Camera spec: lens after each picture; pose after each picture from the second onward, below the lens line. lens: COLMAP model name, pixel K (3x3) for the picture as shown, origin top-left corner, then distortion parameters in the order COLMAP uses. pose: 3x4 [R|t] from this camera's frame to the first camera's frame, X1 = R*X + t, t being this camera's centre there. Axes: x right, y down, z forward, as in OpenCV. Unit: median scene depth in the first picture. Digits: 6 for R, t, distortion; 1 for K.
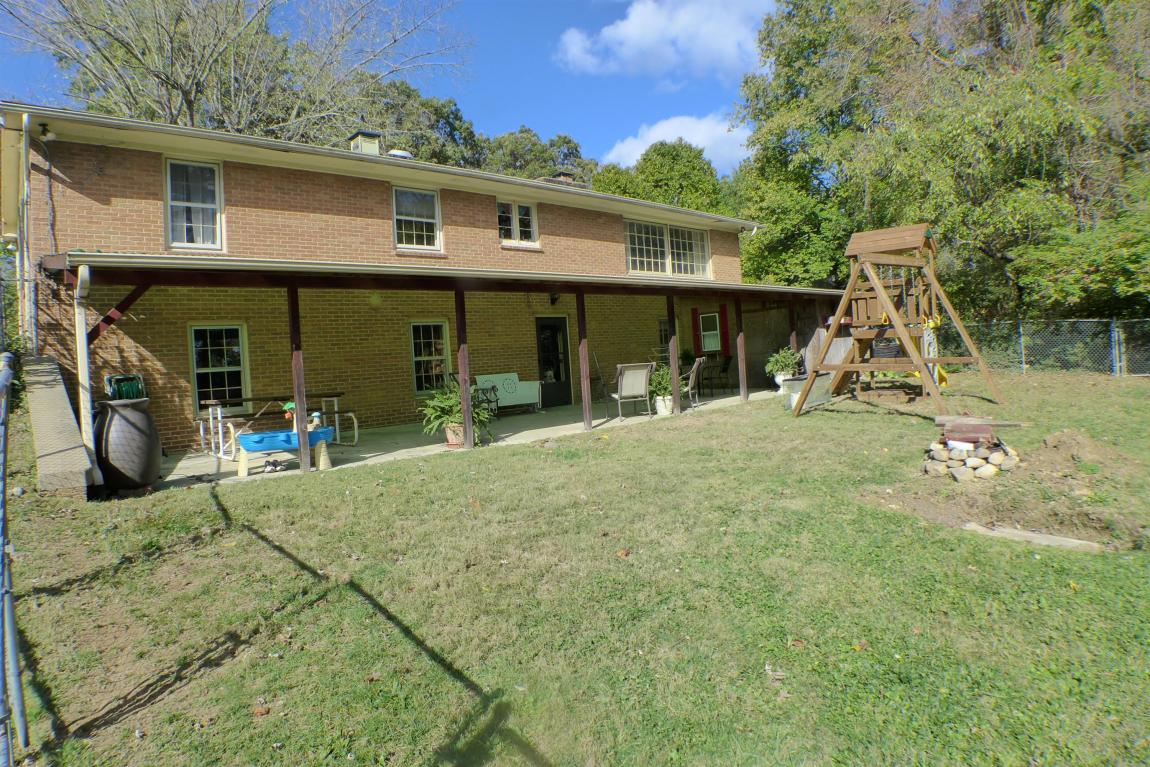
lens RADIAL K [[675.4, 0, 578.3], [0, 675.4, 366.5], [0, 0, 1]] dist [-0.108374, 0.017259]
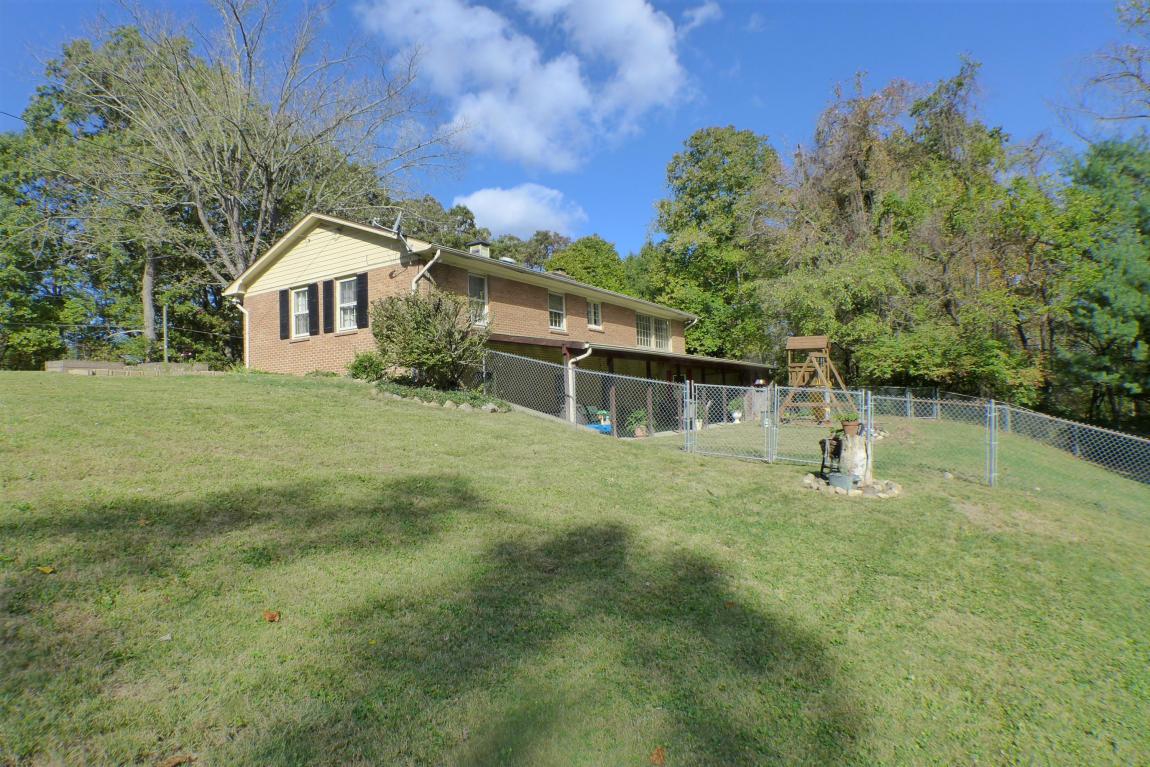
lens RADIAL K [[675.4, 0, 578.3], [0, 675.4, 366.5], [0, 0, 1]] dist [-0.108374, 0.017259]
pose [[0.960778, 0.051852, 0.272426, -0.572734], [-0.031057, 0.996303, -0.080103, 0.046022], [-0.275572, 0.068500, 0.958837, -0.560896]]
